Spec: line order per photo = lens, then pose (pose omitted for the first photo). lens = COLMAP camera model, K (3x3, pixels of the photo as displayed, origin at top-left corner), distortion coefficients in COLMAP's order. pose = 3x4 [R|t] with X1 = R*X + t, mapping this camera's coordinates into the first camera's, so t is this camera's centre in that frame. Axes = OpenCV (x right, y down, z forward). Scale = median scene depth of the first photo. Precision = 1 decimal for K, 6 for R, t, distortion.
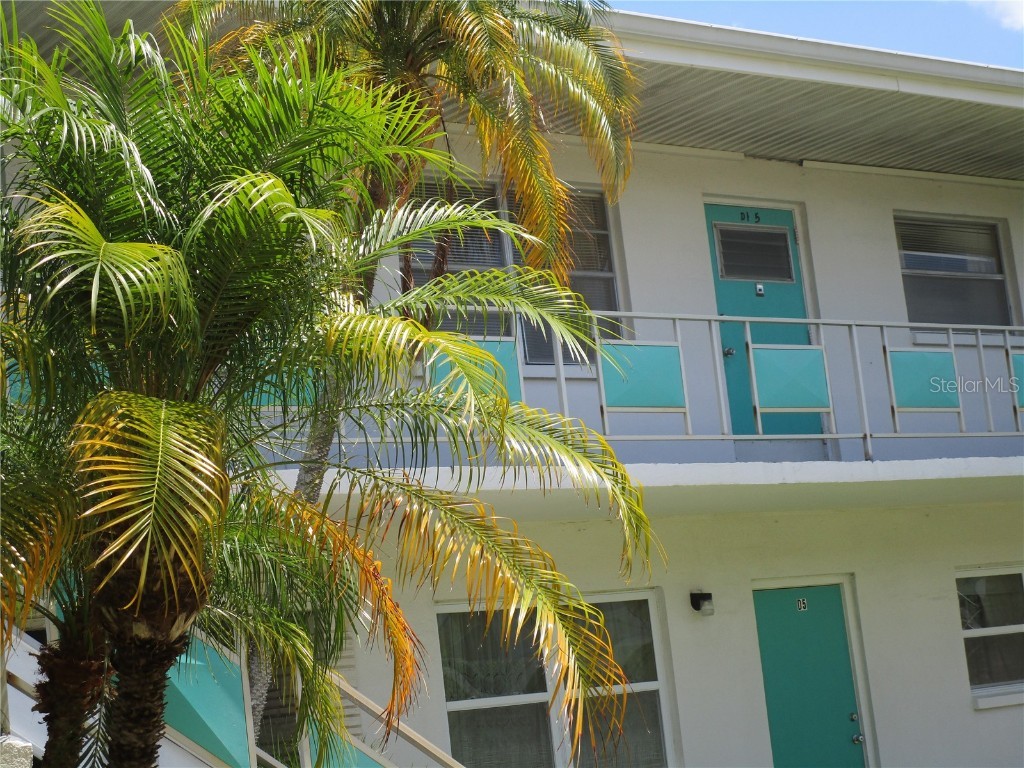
lens RADIAL K [[2100.0, 0, 512.0], [0, 2100.0, 384.0], [0, 0, 1]] dist [-0.003149, 0.051872]
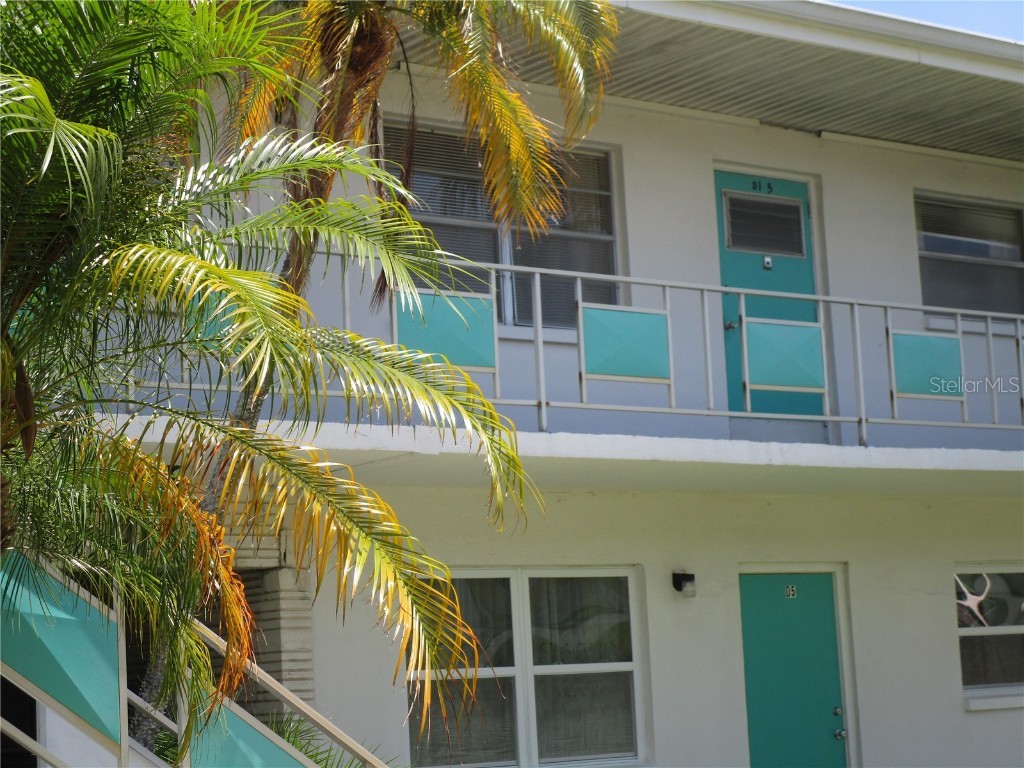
lens RADIAL K [[2115.5, 0, 551.7], [0, 2115.5, 383.4], [0, 0, 1]] dist [0.009846, 0.120375]
pose [[0.998290, 0.058184, -0.005606, 0.029176], [-0.058096, 0.998201, 0.014813, 0.001688], [0.006458, -0.014462, 0.999875, 0.030346]]
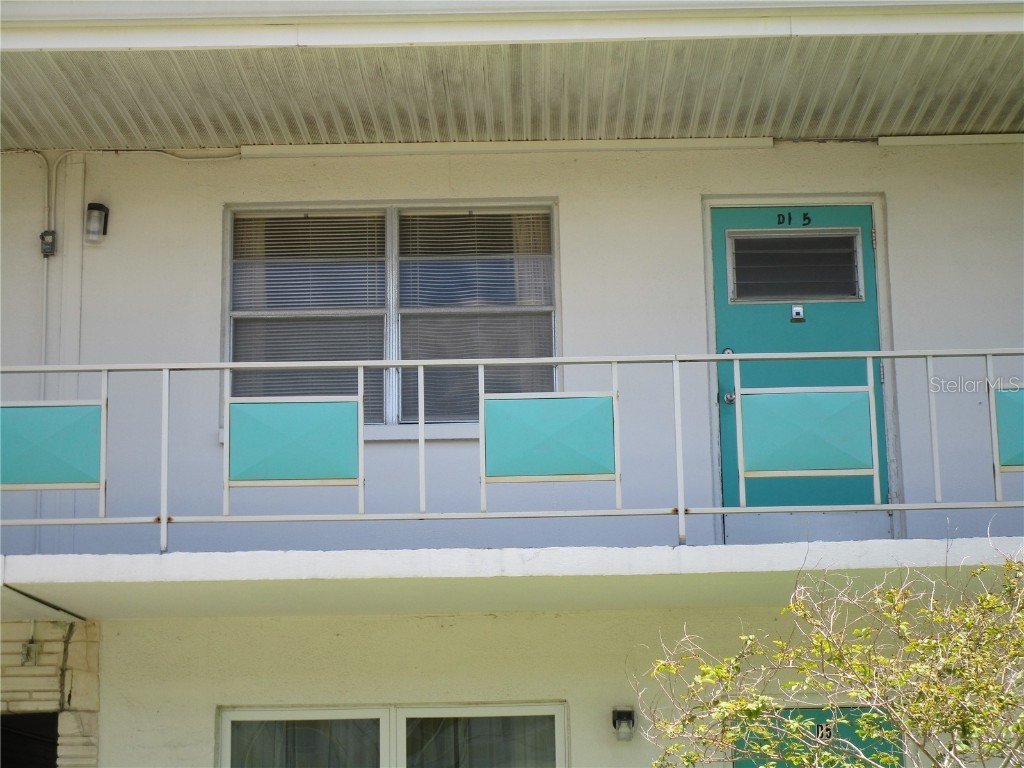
lens RADIAL K [[2115.5, 0, 551.7], [0, 2115.5, 383.4], [0, 0, 1]] dist [0.009846, 0.120375]
pose [[0.800156, -0.037136, -0.598641, 0.527827], [0.026057, 0.999291, -0.027162, -0.001027], [0.599225, 0.006135, 0.800557, 0.346327]]
